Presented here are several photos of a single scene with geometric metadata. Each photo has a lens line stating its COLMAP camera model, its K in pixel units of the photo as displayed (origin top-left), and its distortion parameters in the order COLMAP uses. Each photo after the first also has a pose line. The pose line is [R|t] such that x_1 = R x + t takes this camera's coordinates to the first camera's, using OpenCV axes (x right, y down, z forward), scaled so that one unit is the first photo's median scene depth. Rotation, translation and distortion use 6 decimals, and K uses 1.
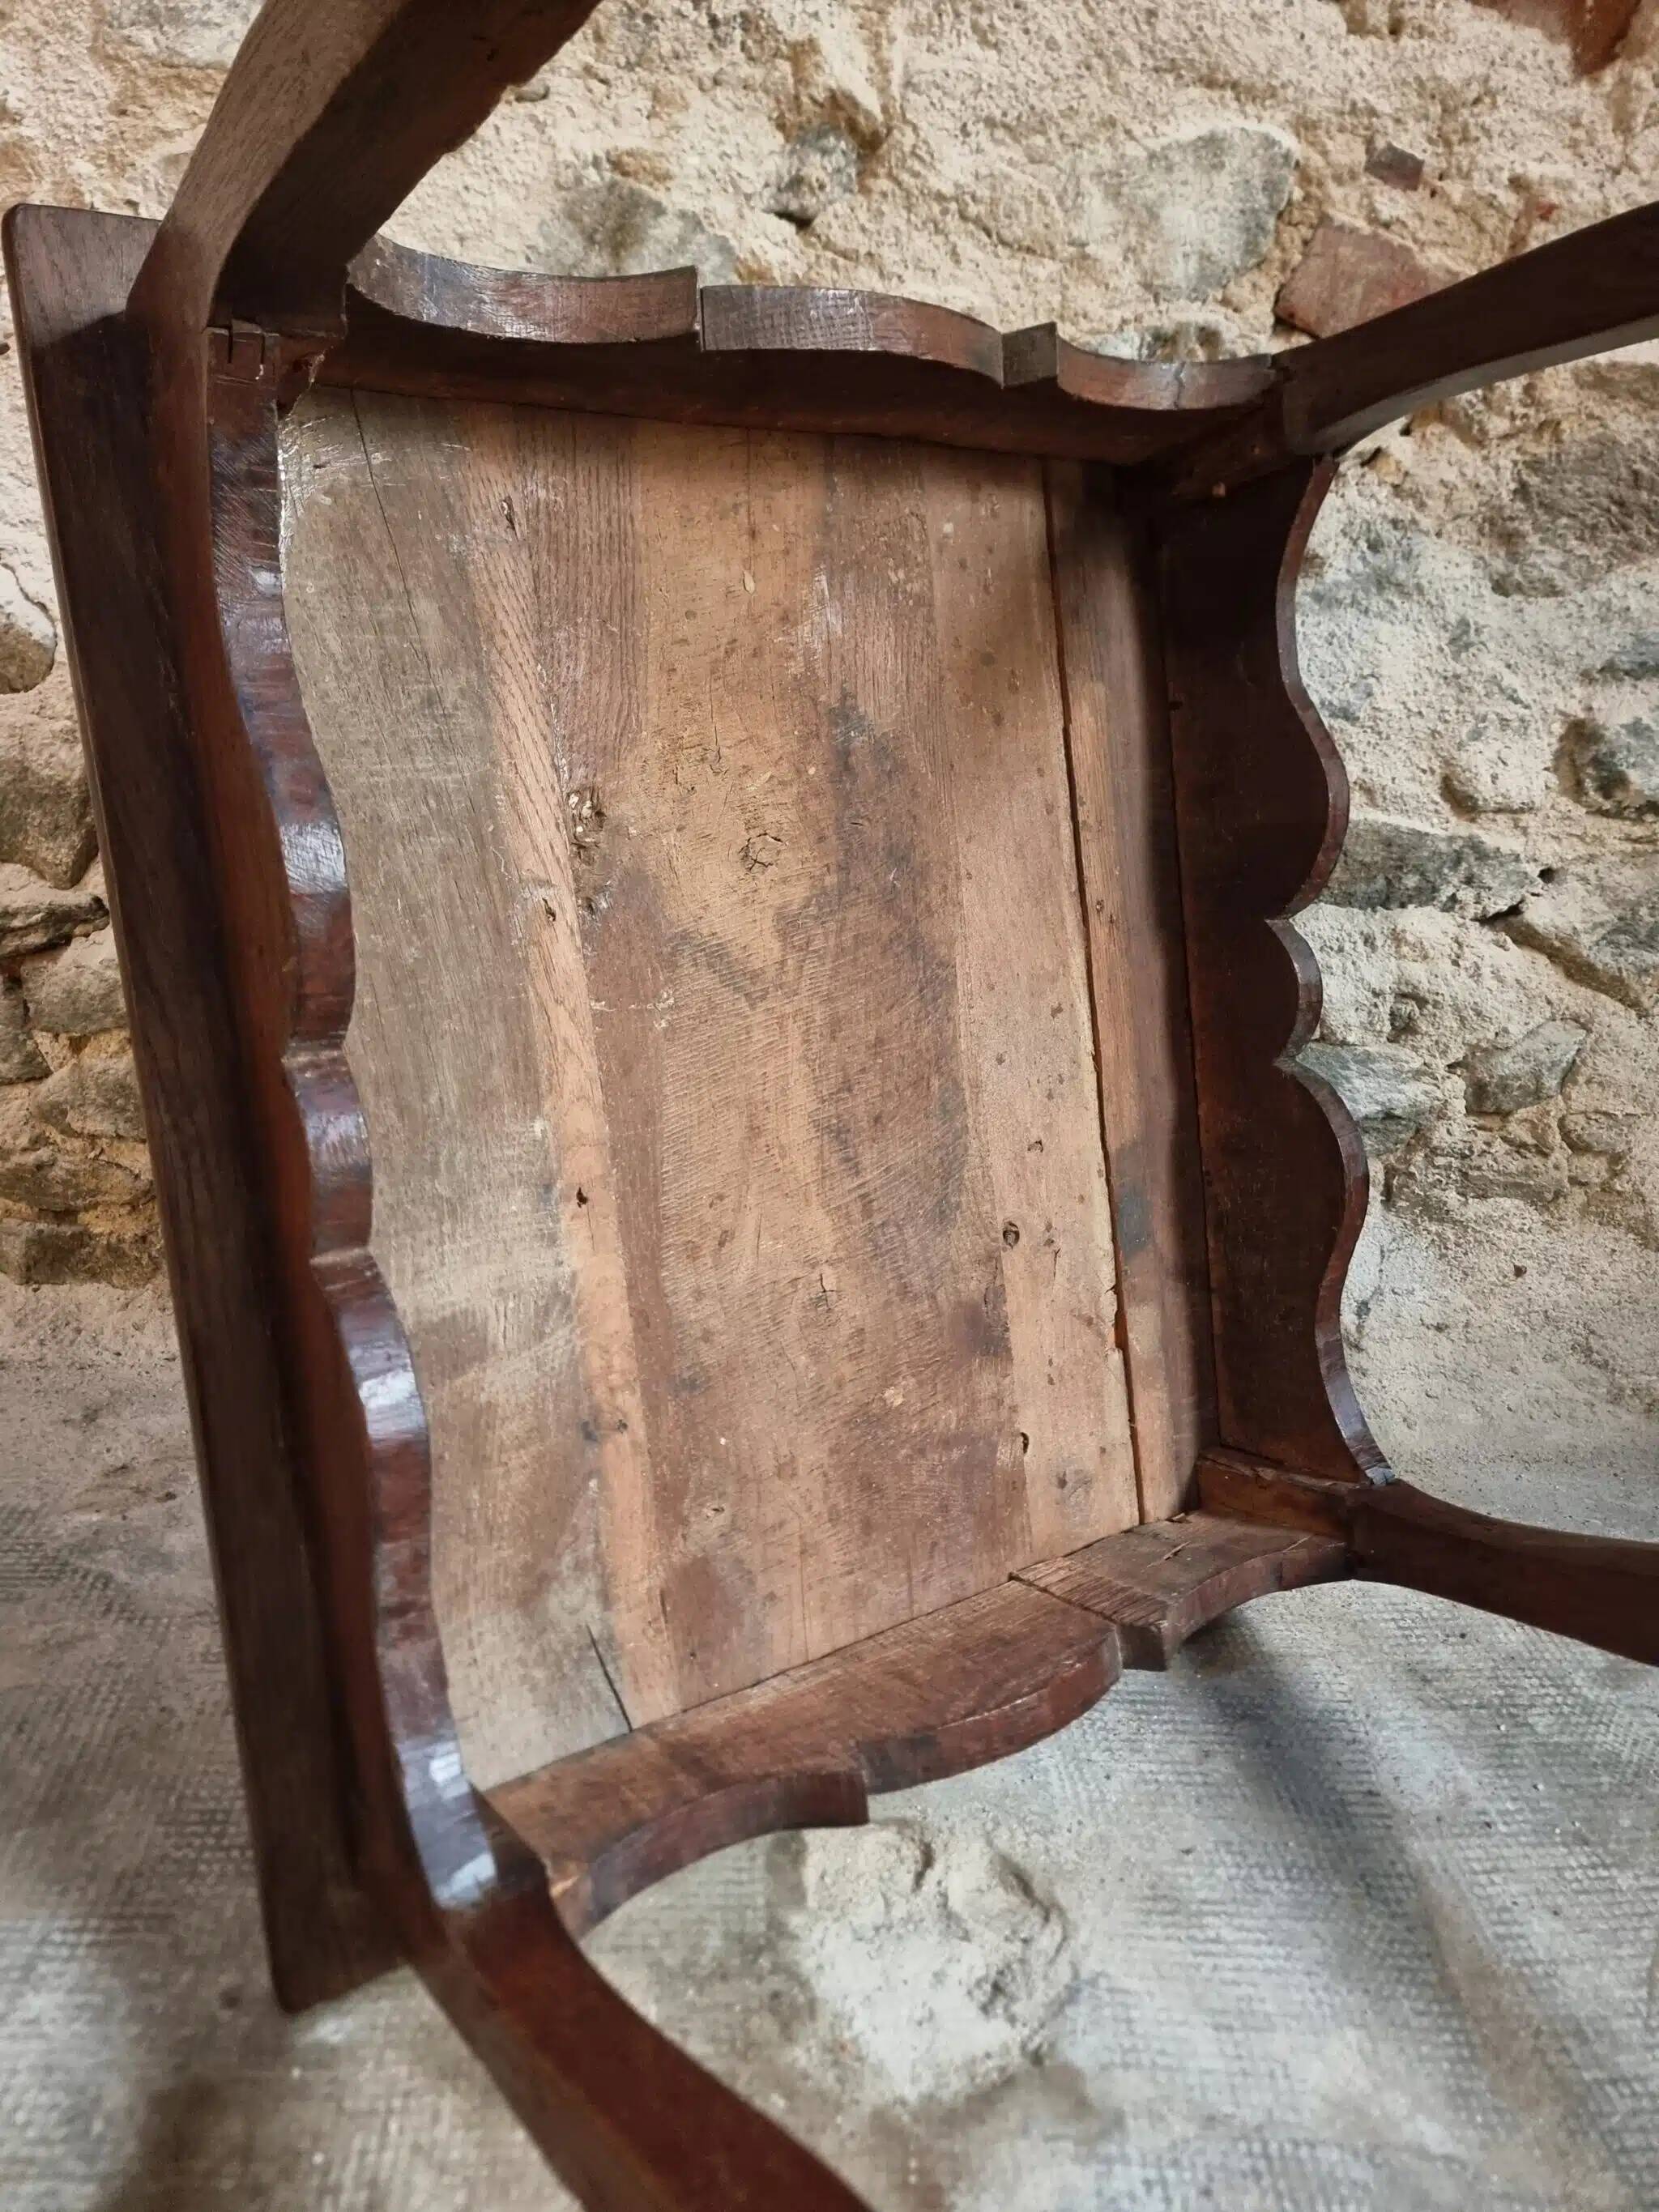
lens RADIAL K [[1543.6, 0, 805.2], [0, 1543.6, 1113.6], [0, 0, 1]] dist [0.044020, -0.048671]
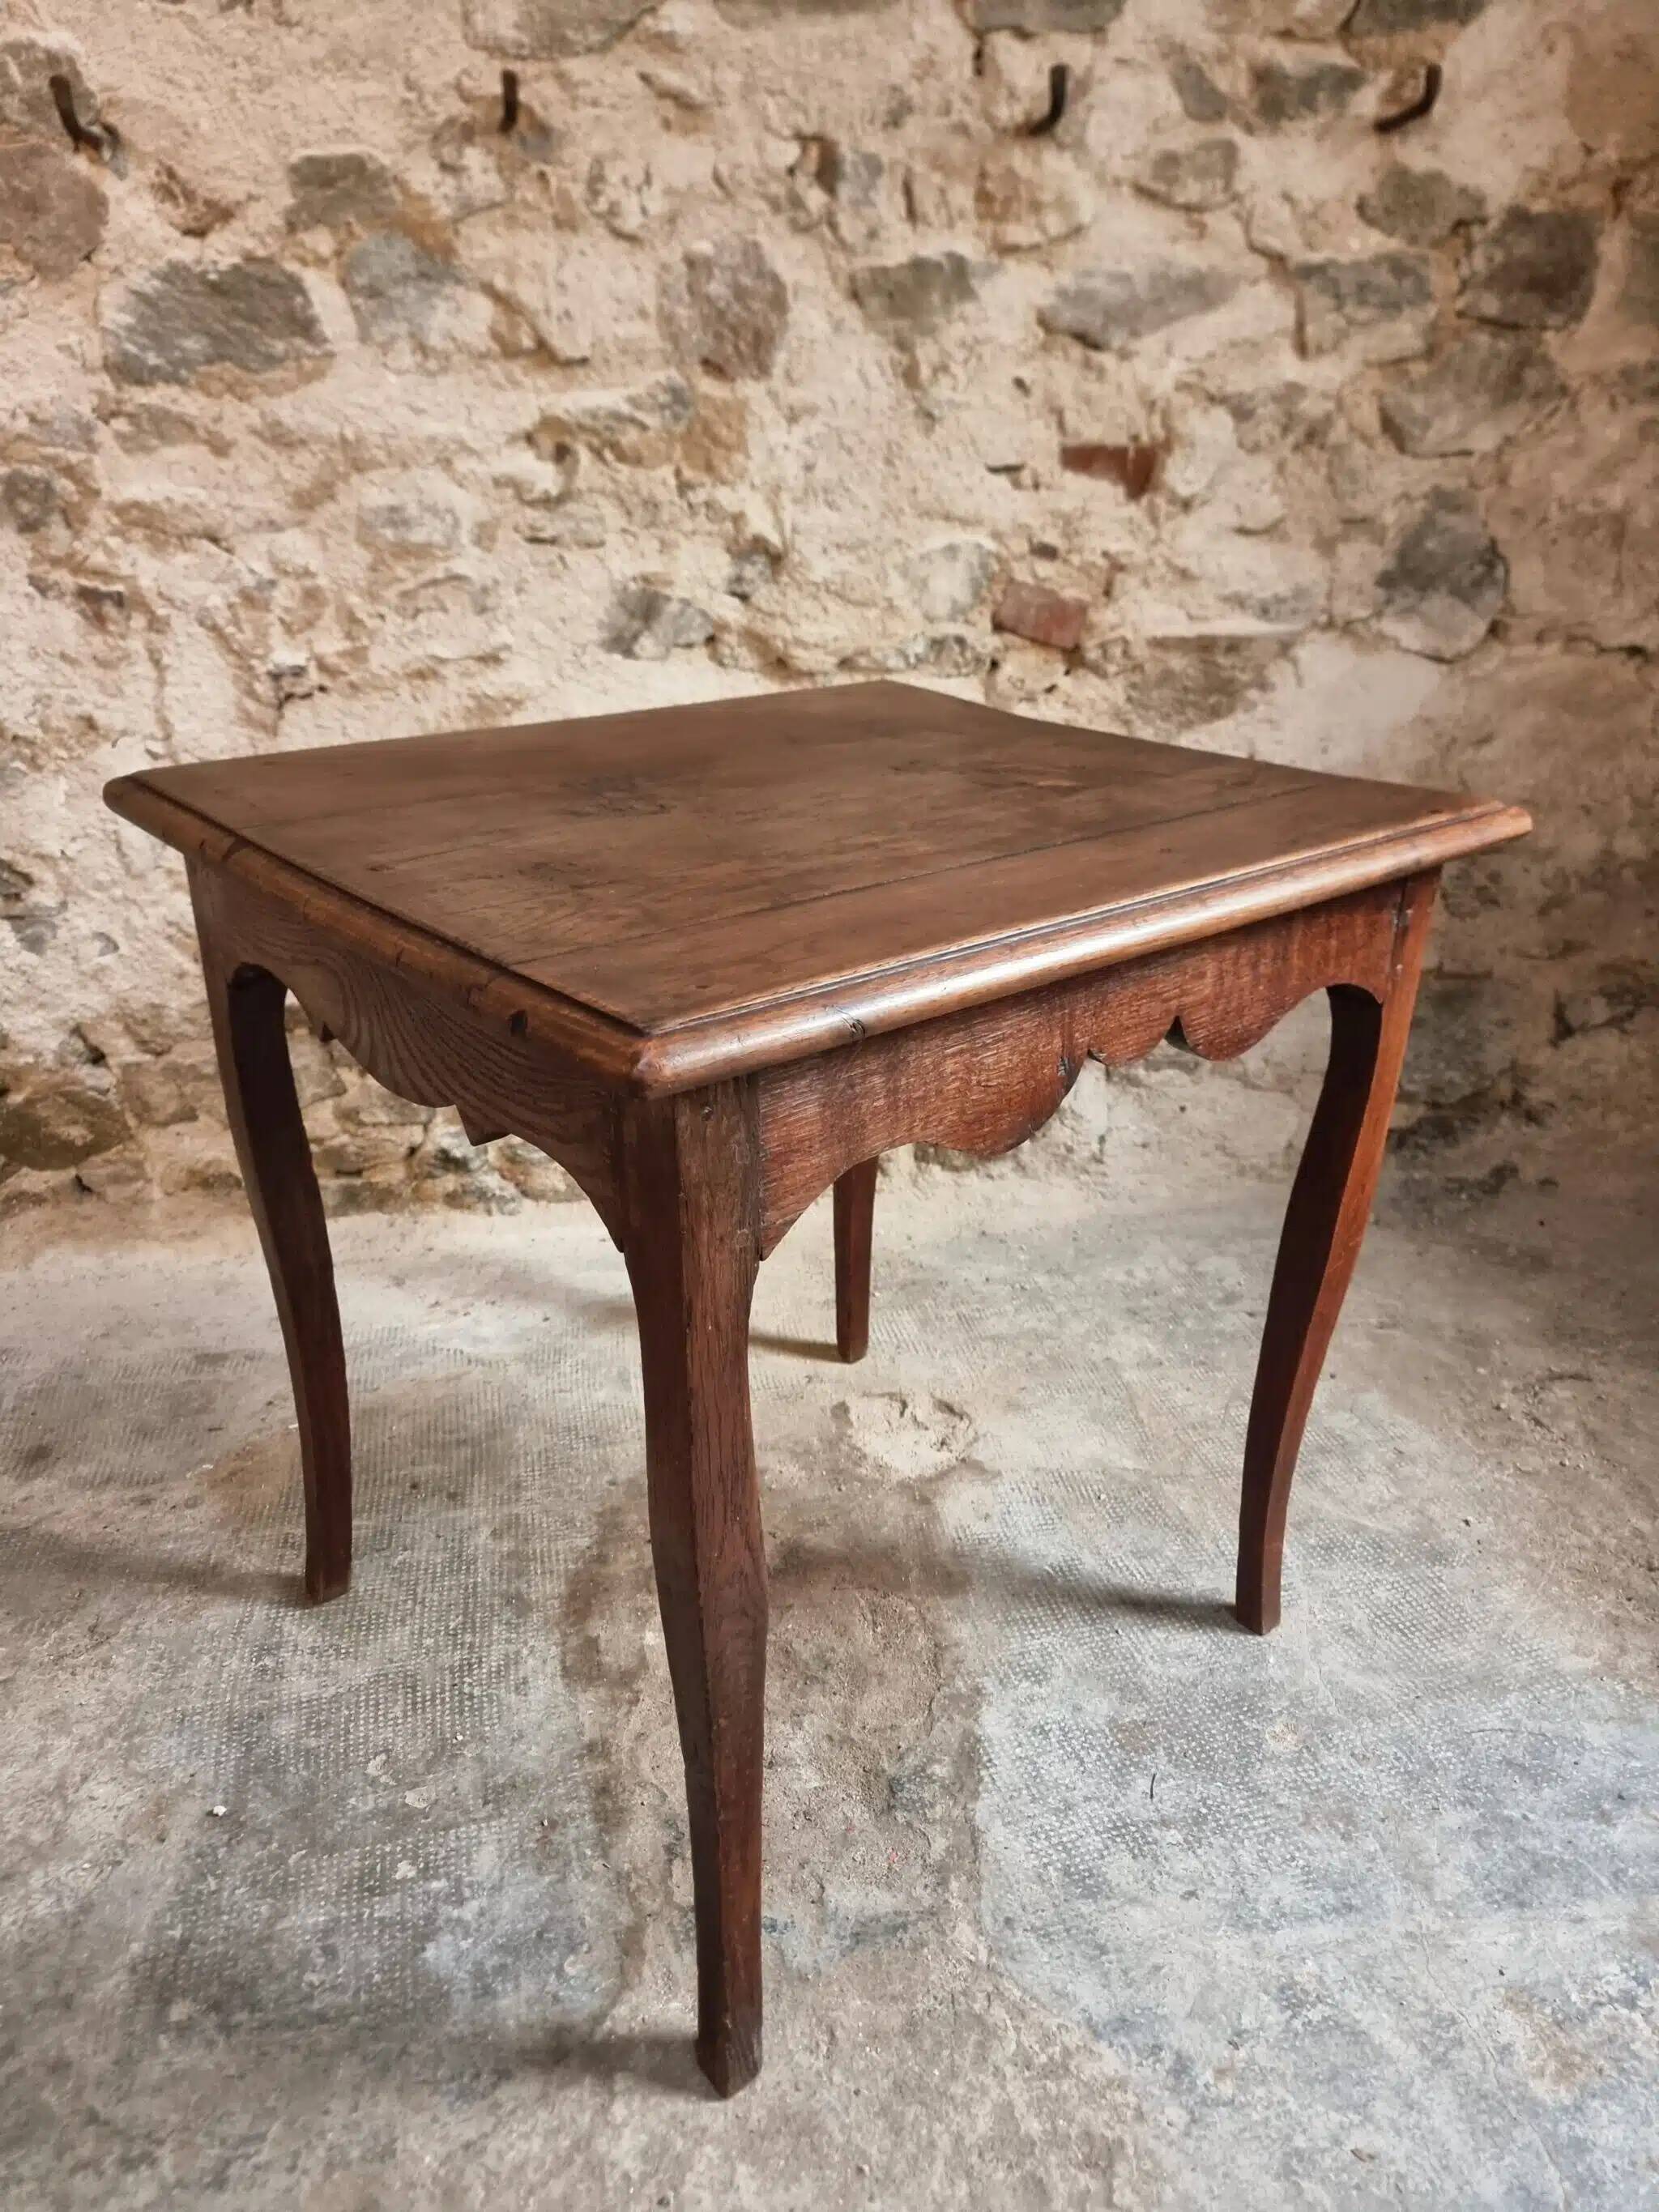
lens RADIAL K [[1543.6, 0, 819.4], [0, 1543.6, 1138.5], [0, 0, 1]] dist [0.044020, -0.048671]
pose [[0.987990, -0.115340, 0.102820, -0.181784], [0.109234, 0.992006, 0.063184, -0.029523], [-0.109286, -0.051194, 0.992691, -0.922681]]
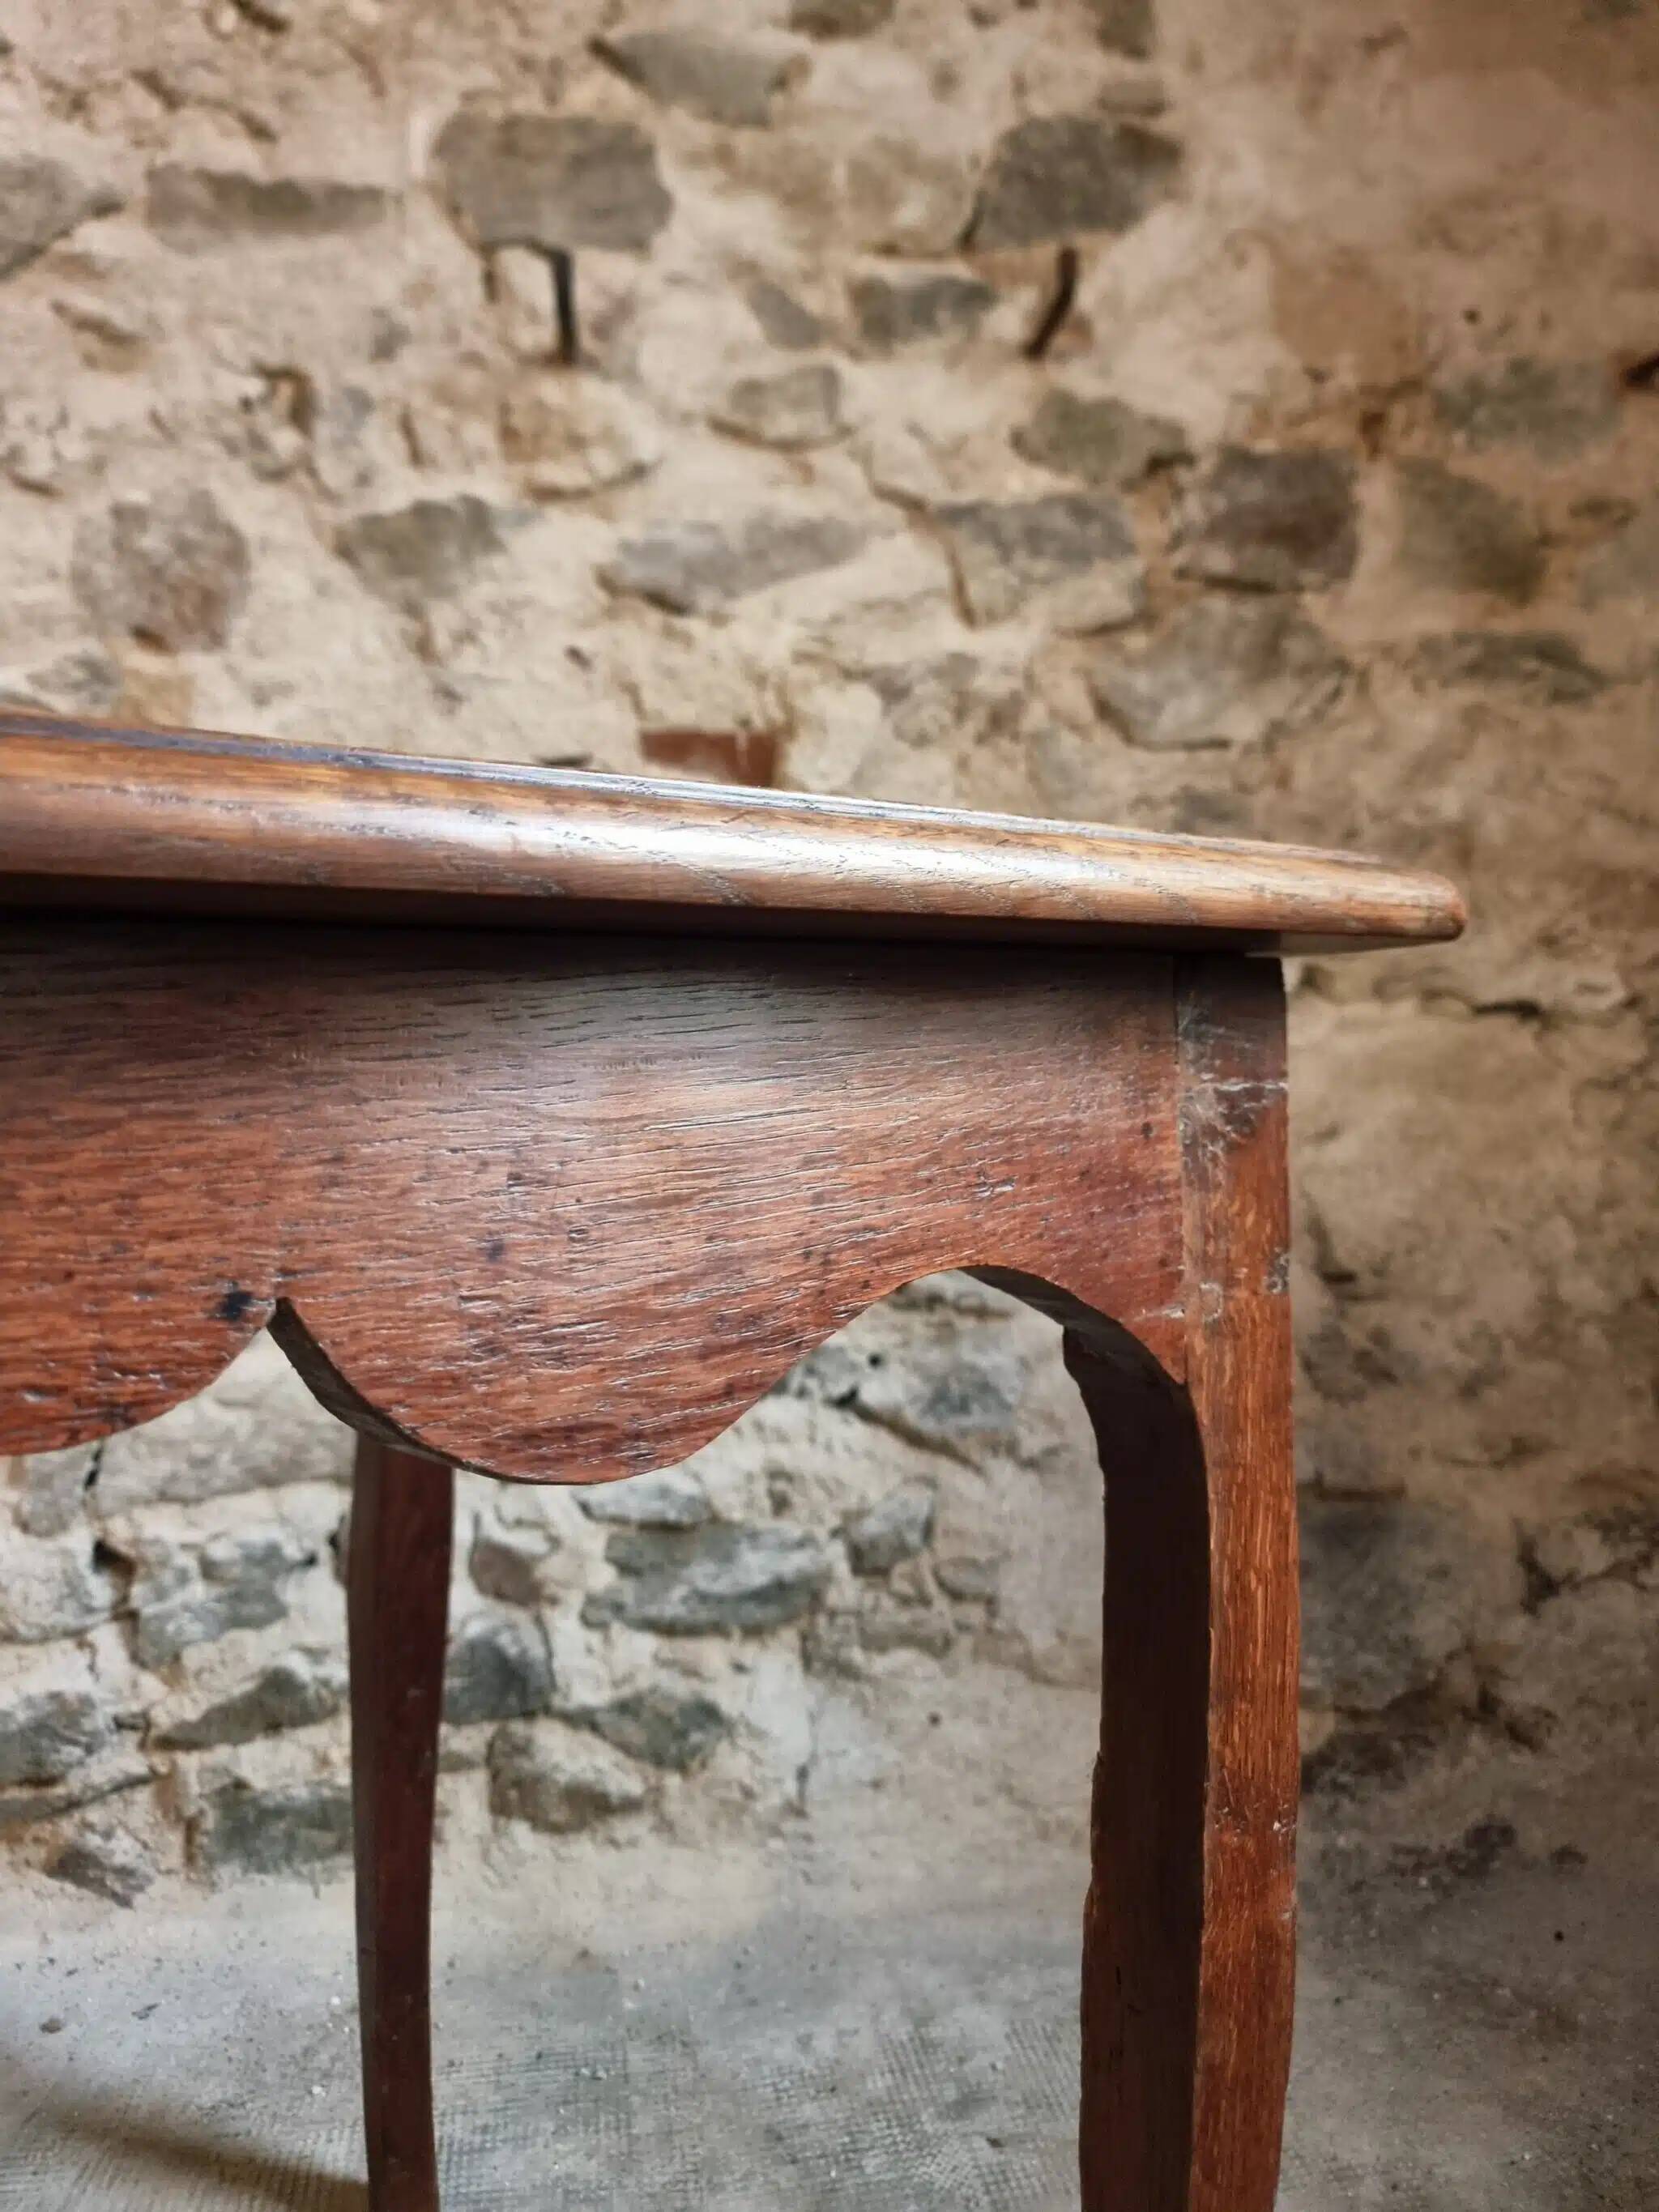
lens RADIAL K [[1543.6, 0, 796.7], [0, 1543.6, 1113.2], [0, 0, 1]] dist [0.044020, -0.048671]
pose [[0.992046, -0.086091, 0.091828, 0.372898], [0.112367, 0.934471, -0.337844, 0.075934], [-0.056725, 0.345475, 0.936712, -0.218339]]
